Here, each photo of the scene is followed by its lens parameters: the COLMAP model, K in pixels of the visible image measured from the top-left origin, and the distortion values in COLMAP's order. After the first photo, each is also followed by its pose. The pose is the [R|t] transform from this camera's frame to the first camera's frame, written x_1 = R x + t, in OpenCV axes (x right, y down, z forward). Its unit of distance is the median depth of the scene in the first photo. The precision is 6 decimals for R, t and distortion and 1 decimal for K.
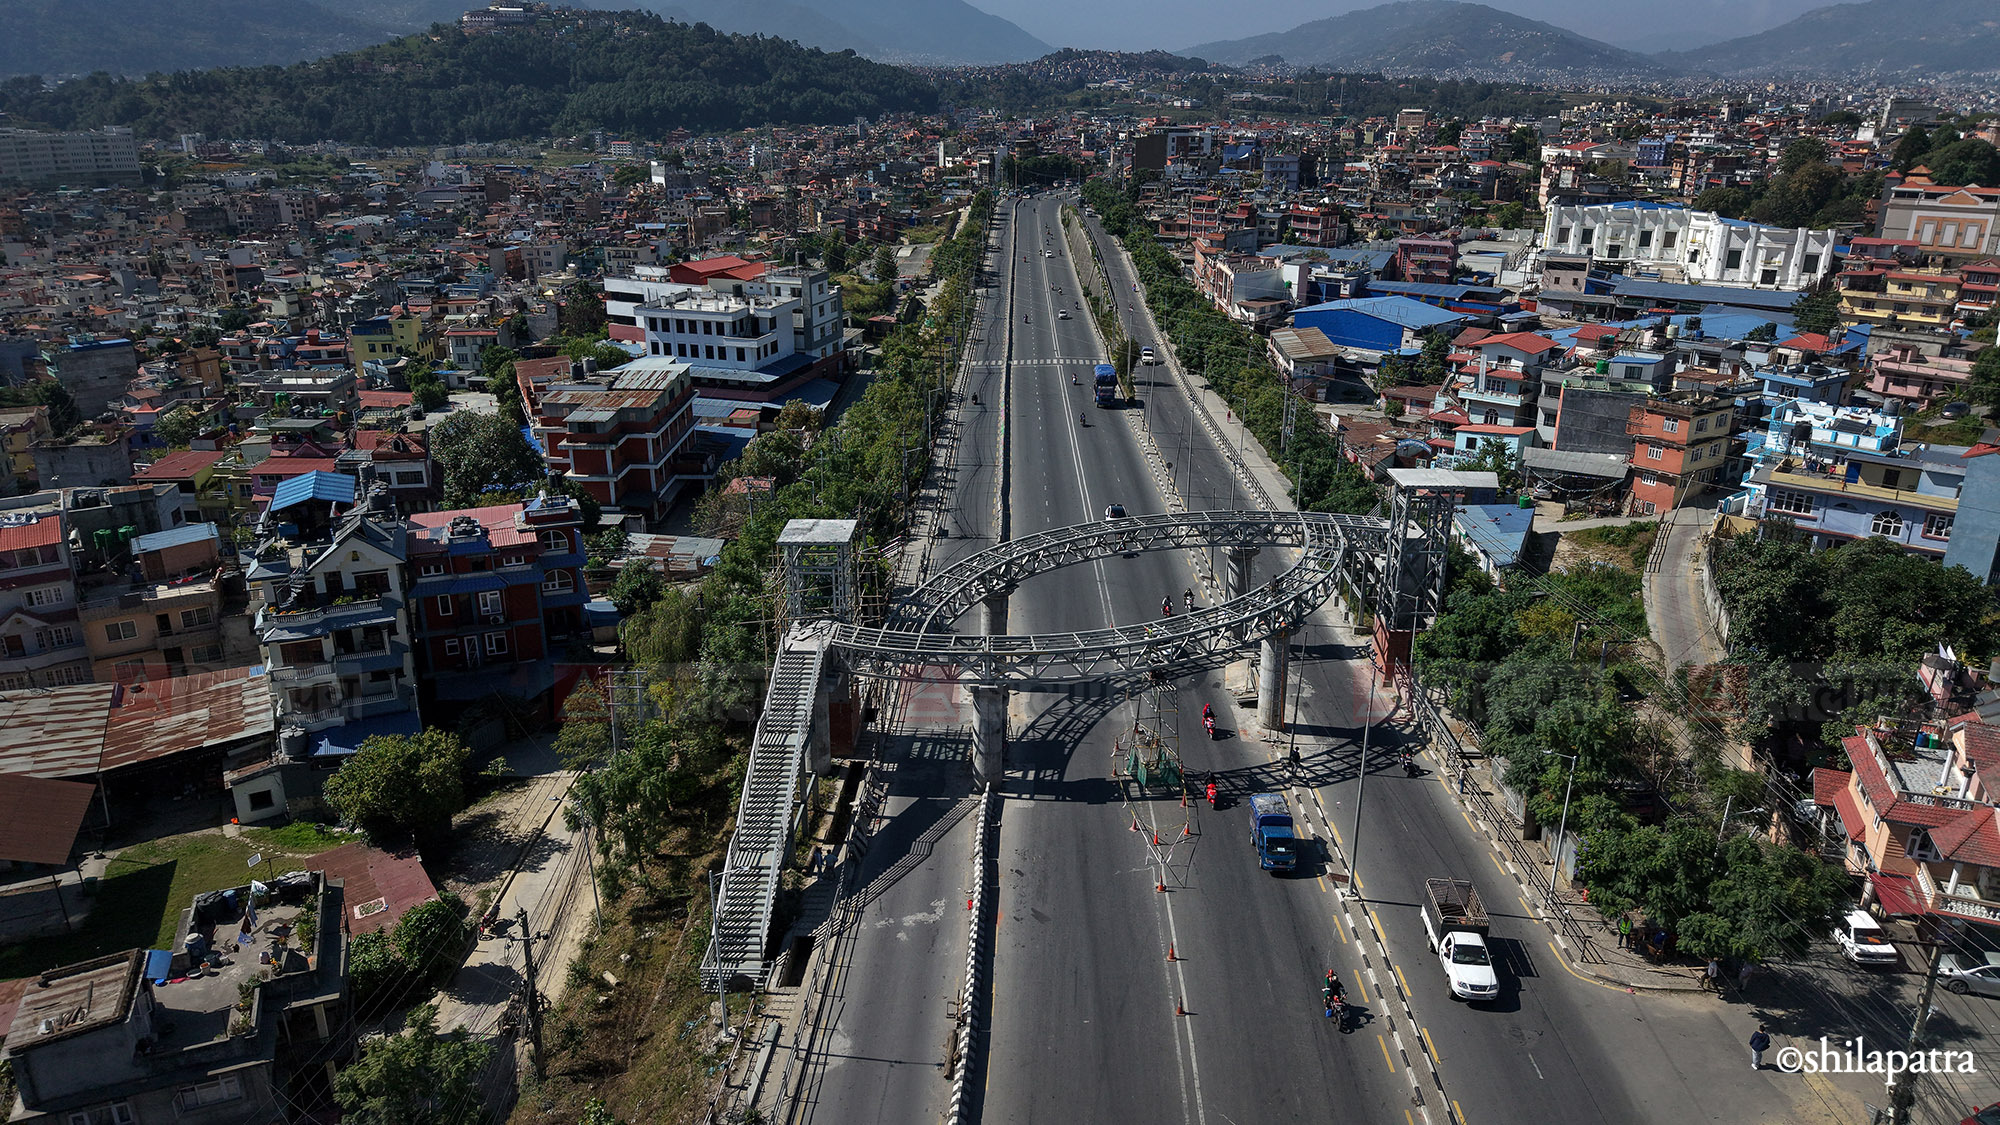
lens RADIAL K [[1330.9, 0, 1011.7], [0, 1330.9, 569.6], [0, 0, 1]] dist [0.034047, -0.037504]
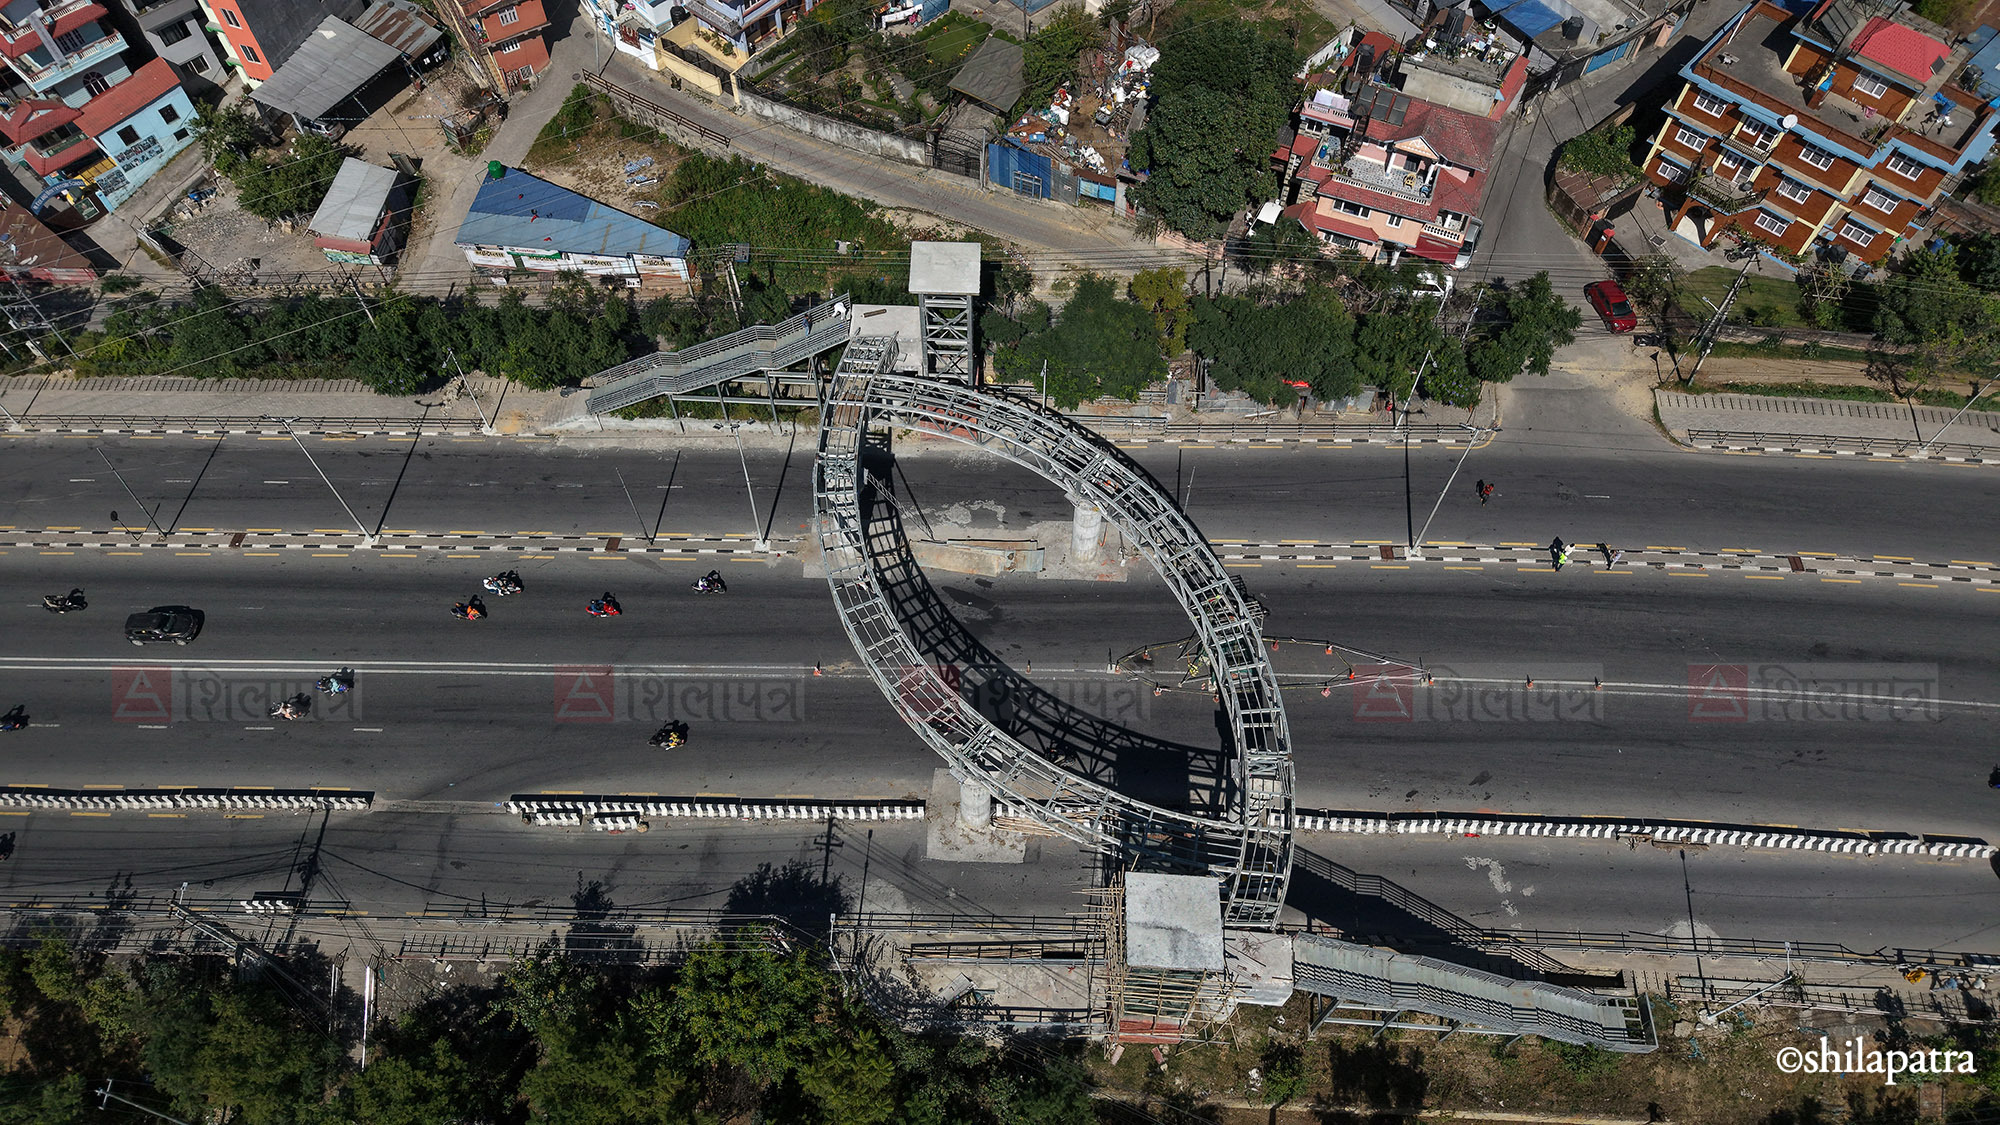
lens RADIAL K [[1330.9, 0, 1002.3], [0, 1330.9, 563.3], [0, 0, 1]] dist [0.034047, -0.037504]
pose [[0.027641, -0.846605, 0.531504, -0.160882], [0.331490, 0.509383, 0.794130, -0.321951], [-0.943054, 0.154237, 0.294721, 0.356638]]
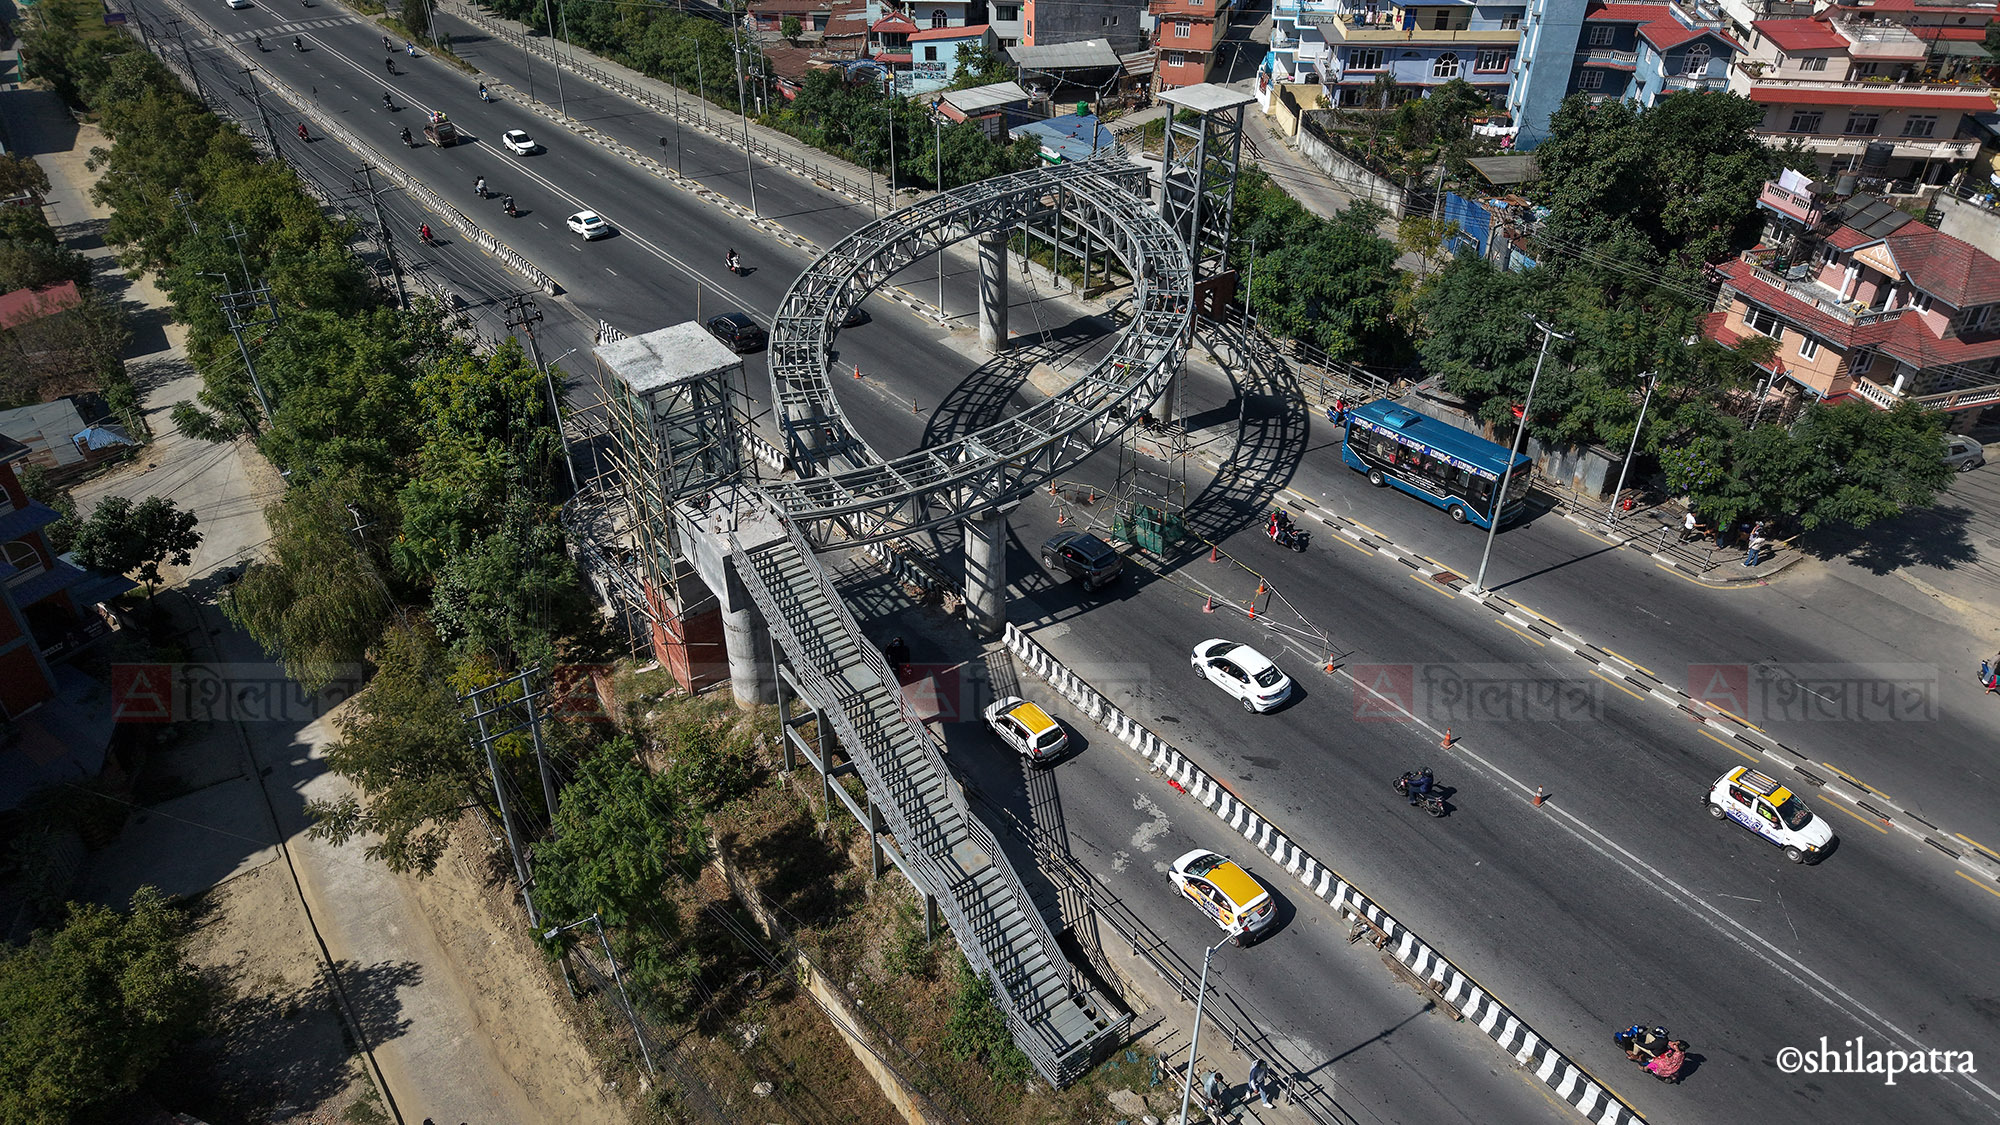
lens RADIAL K [[1330.9, 0, 1015.3], [0, 1330.9, 566.2], [0, 0, 1]] dist [0.034047, -0.037504]
pose [[0.791798, -0.351972, 0.499170, -0.154928], [0.209258, 0.924128, 0.319684, -0.043988], [-0.573817, -0.148670, 0.805376, 0.165045]]
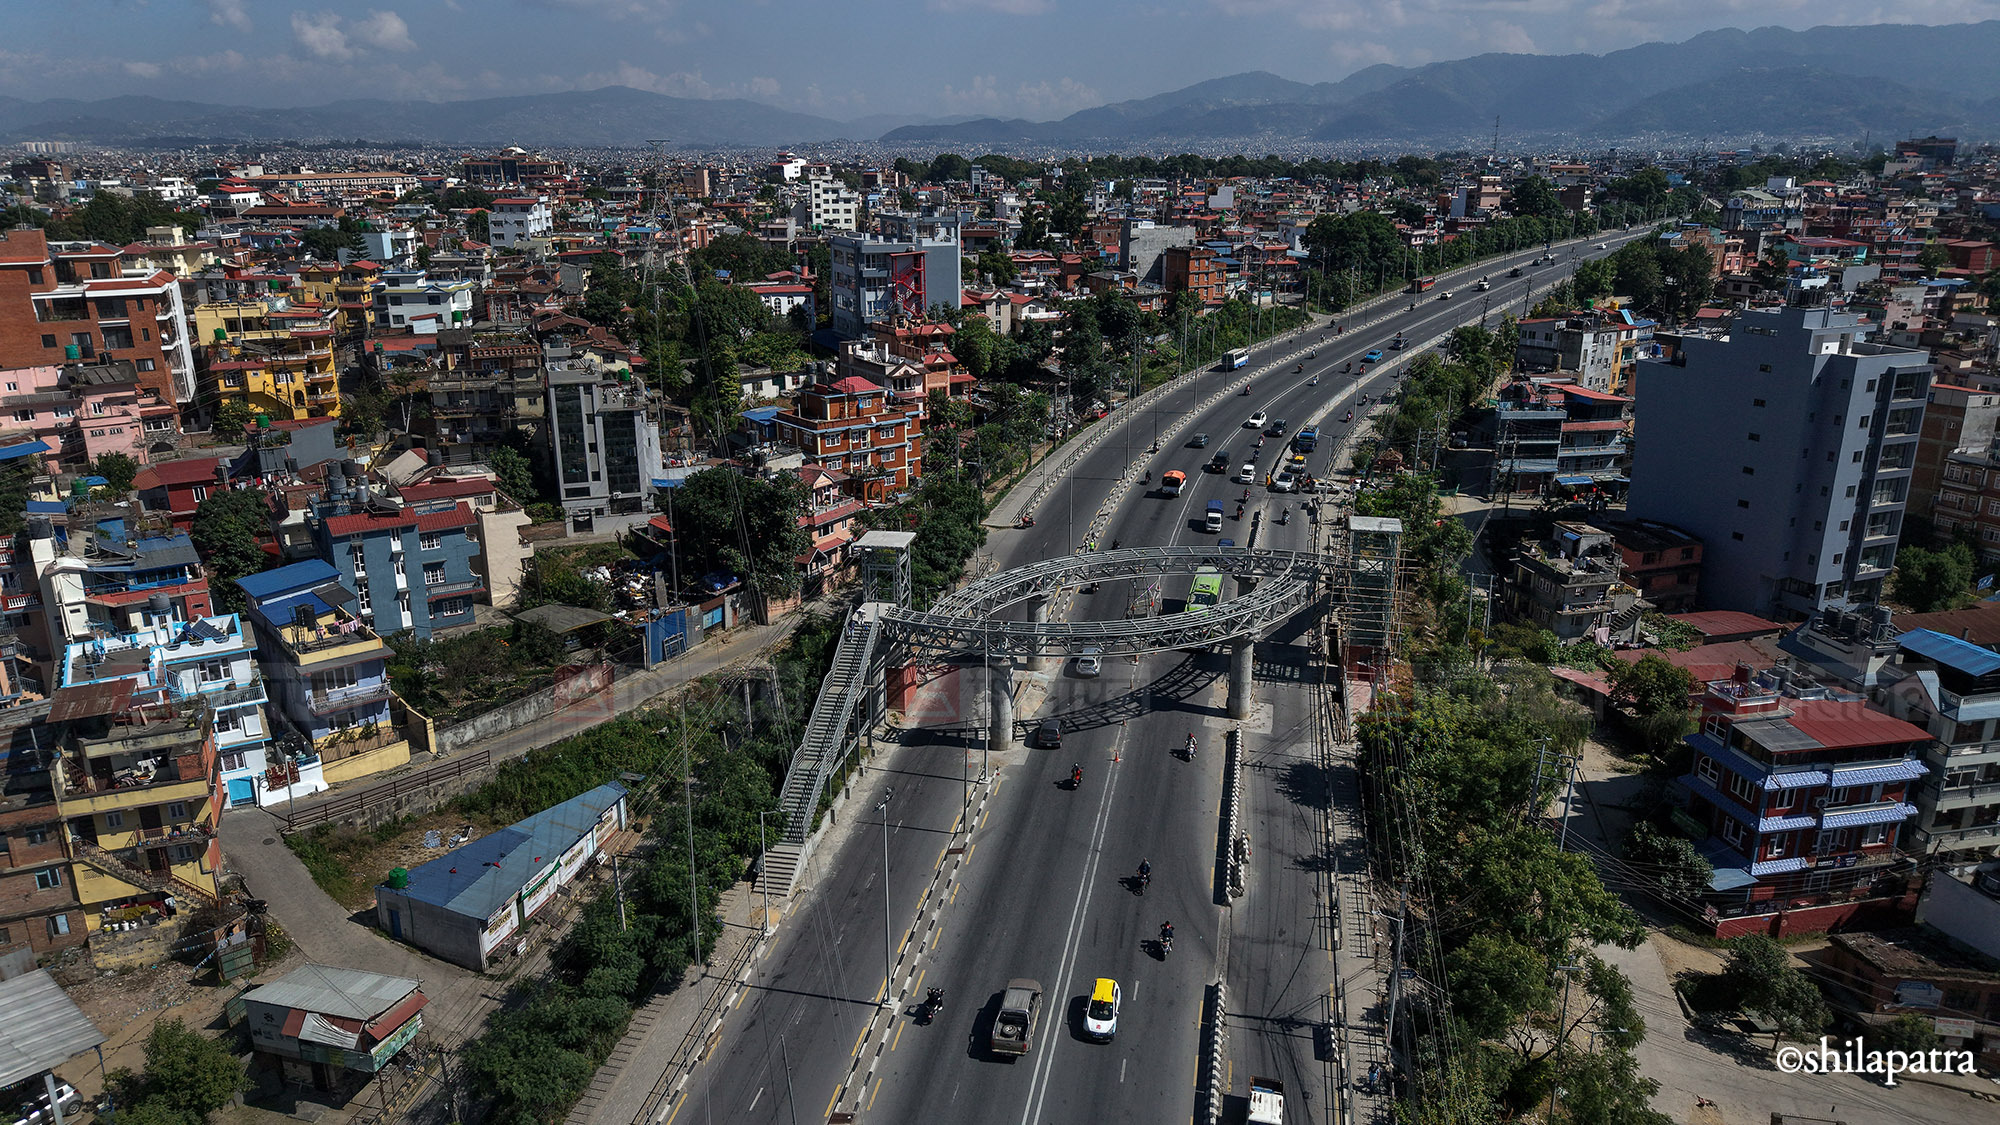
lens RADIAL K [[1330.9, 0, 1000.6], [0, 1330.9, 561.6], [0, 0, 1]] dist [0.034047, -0.037504]
pose [[-0.981217, -0.063702, 0.182088, -0.006212], [0.060653, 0.794163, 0.604671, -0.375893], [-0.183126, 0.604357, -0.775382, 0.936393]]
